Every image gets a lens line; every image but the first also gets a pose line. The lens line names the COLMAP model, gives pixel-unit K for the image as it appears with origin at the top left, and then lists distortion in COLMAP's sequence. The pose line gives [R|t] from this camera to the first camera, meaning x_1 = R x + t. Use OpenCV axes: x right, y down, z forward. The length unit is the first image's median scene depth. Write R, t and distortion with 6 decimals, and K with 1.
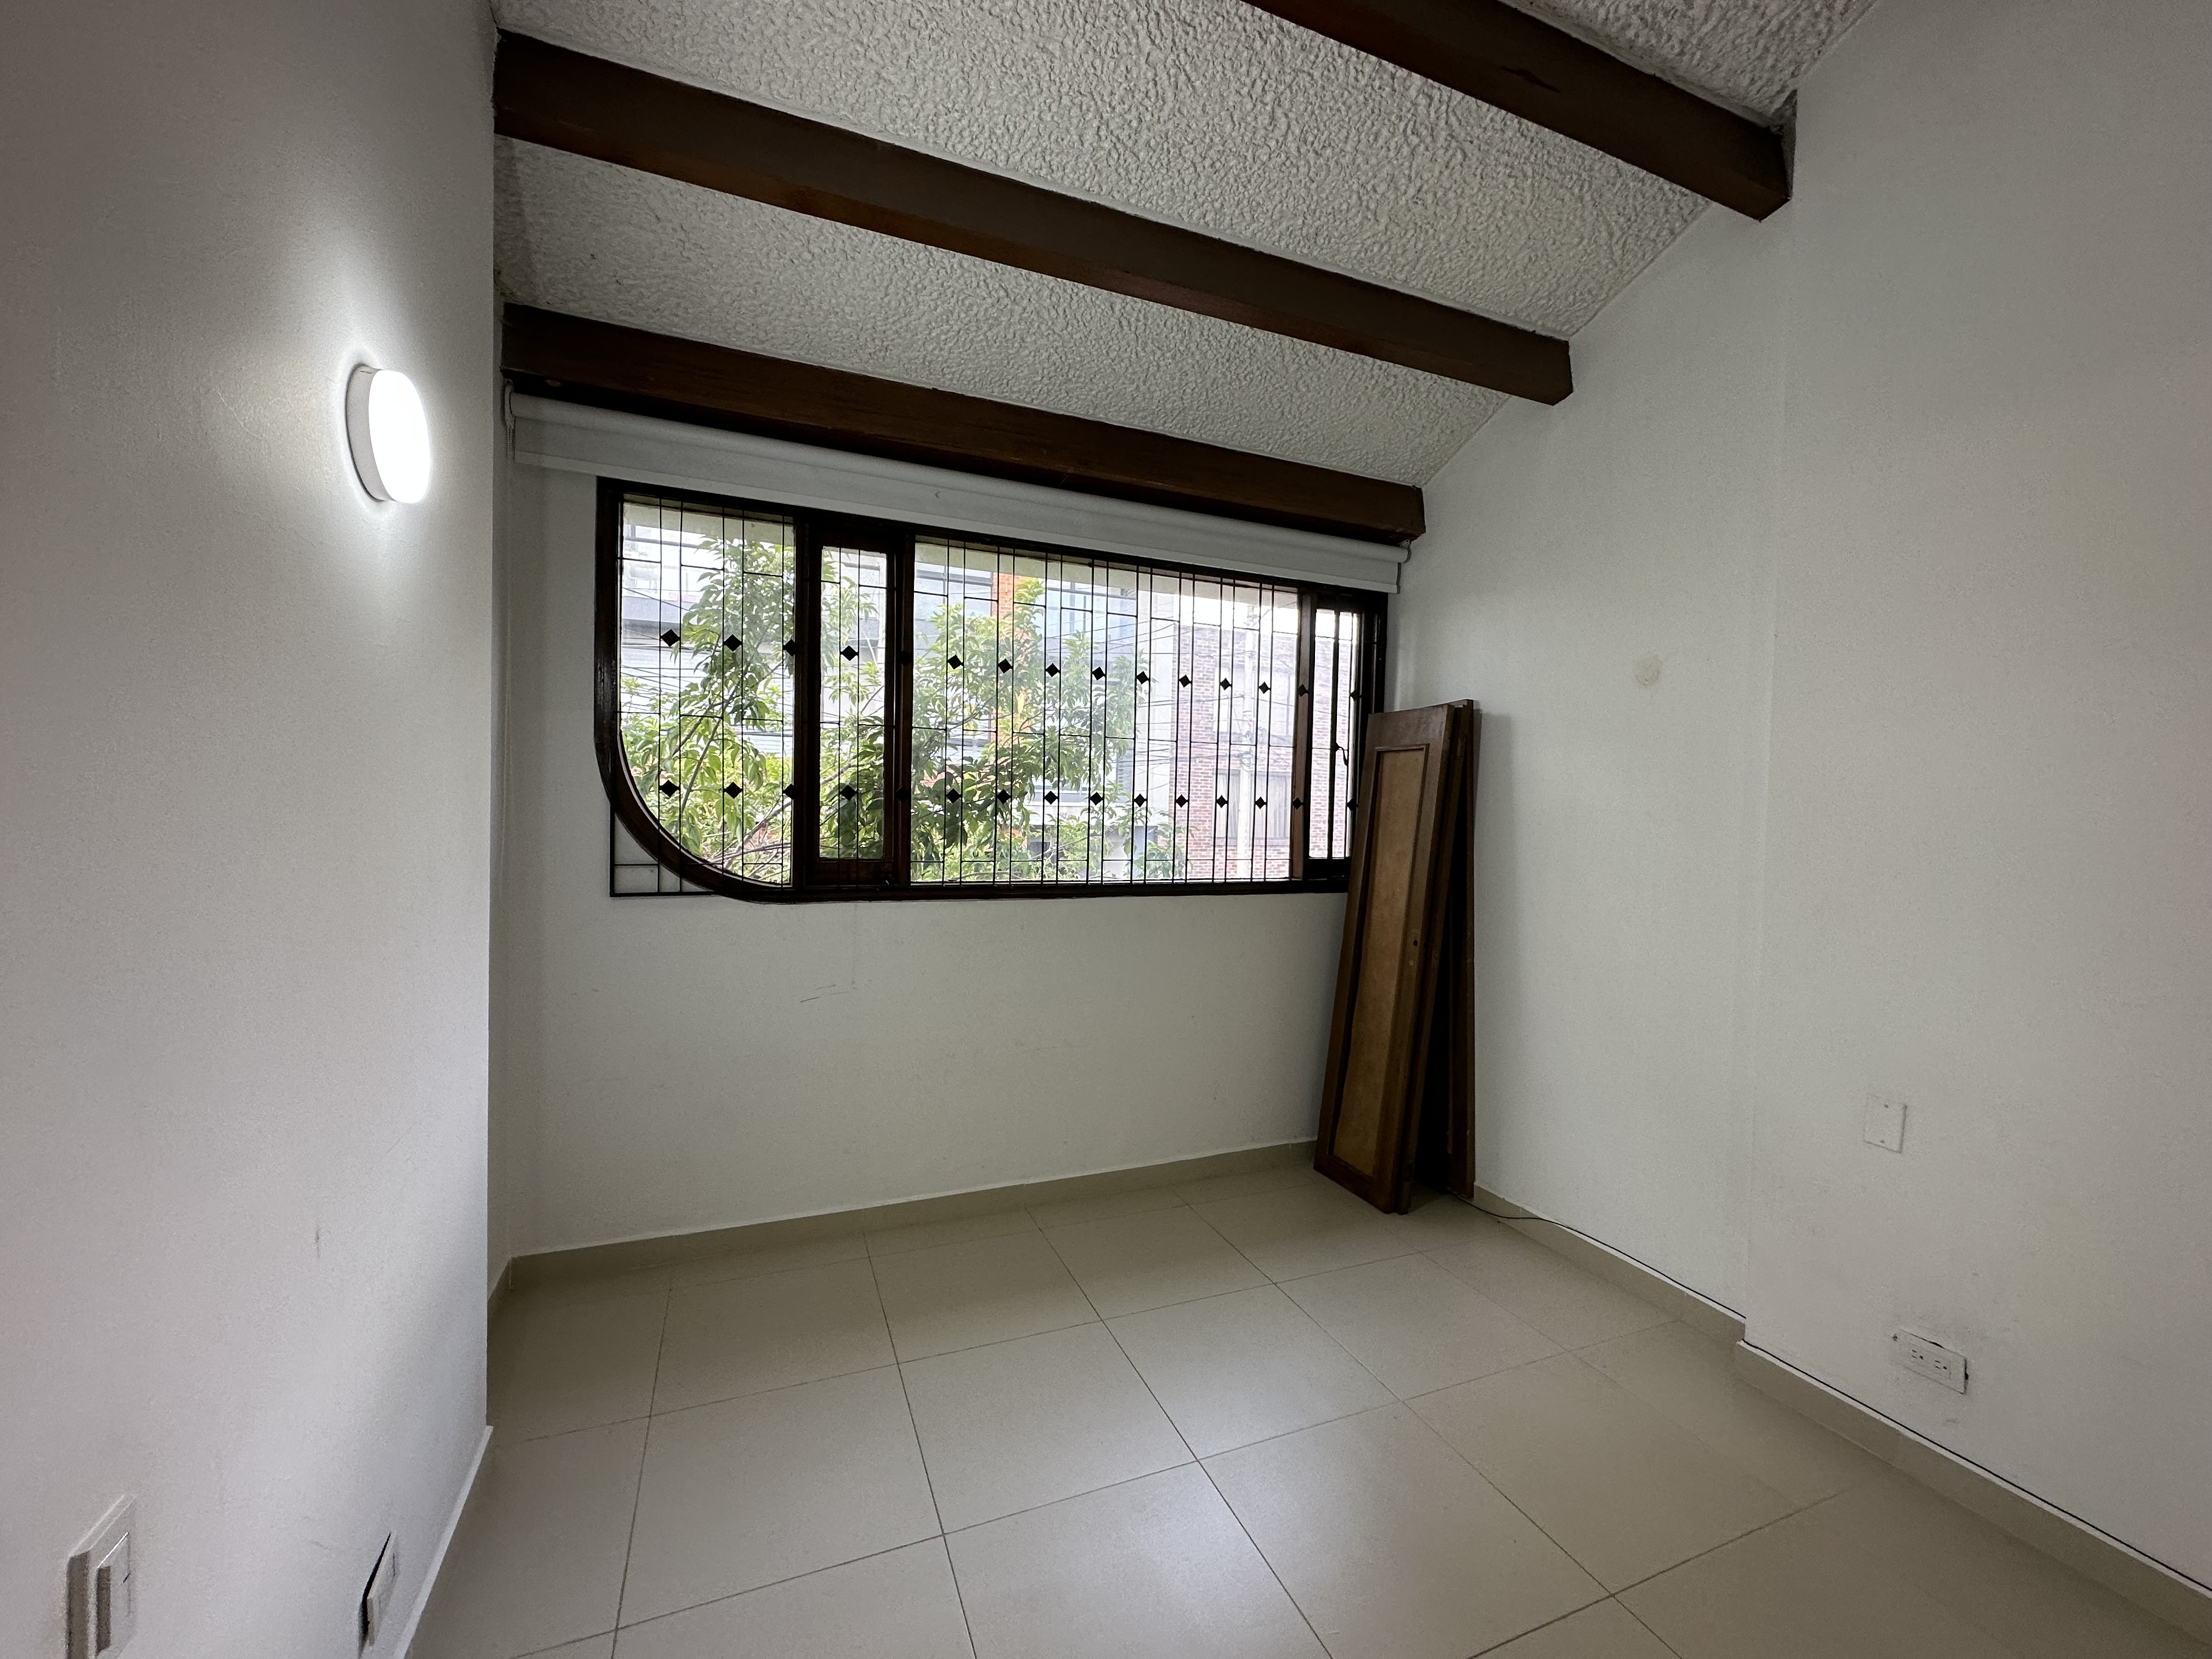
lens RADIAL K [[872.3, 0, 1110.1], [0, 872.3, 827.1], [0, 0, 1]] dist [-0.003709, -0.000202]
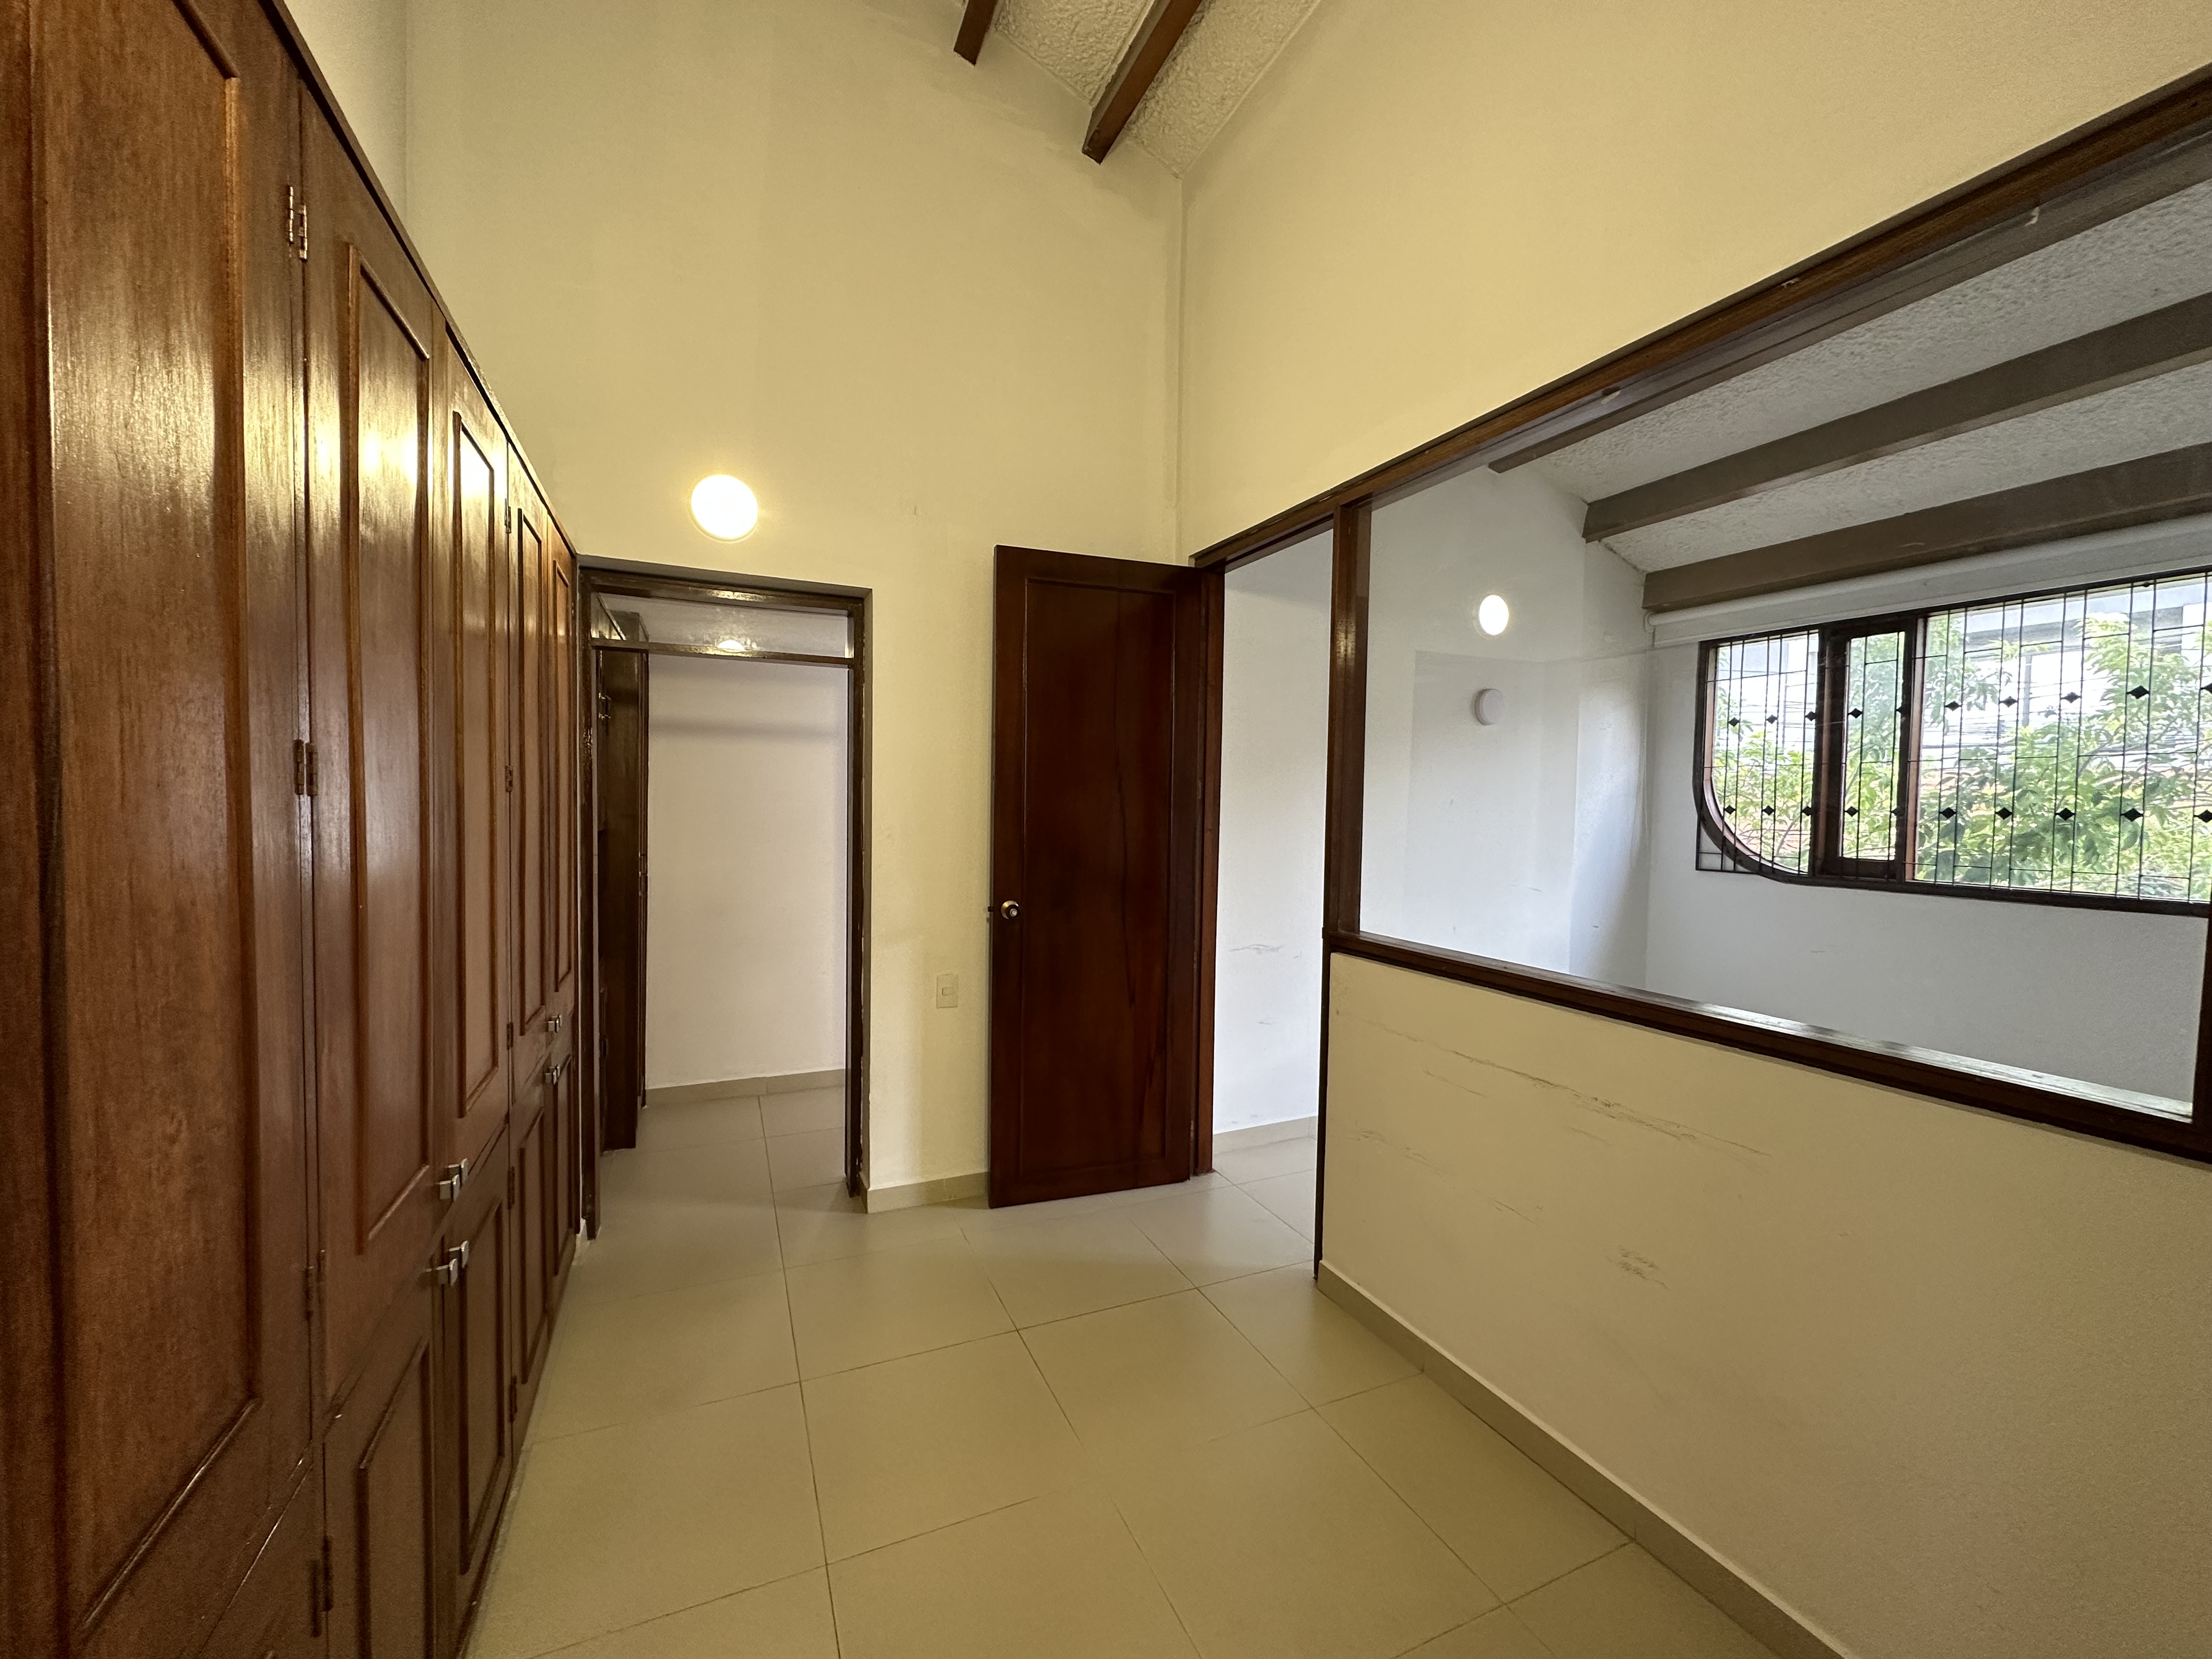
lens RADIAL K [[872.3, 0, 1109.3], [0, 872.3, 826.9], [0, 0, 1]] dist [-0.003709, -0.000202]
pose [[0.031028, 0.019130, -0.999335, 1.166101], [-0.017781, 0.999669, 0.018585, -0.021243], [0.999360, 0.017193, 0.031358, -0.274984]]
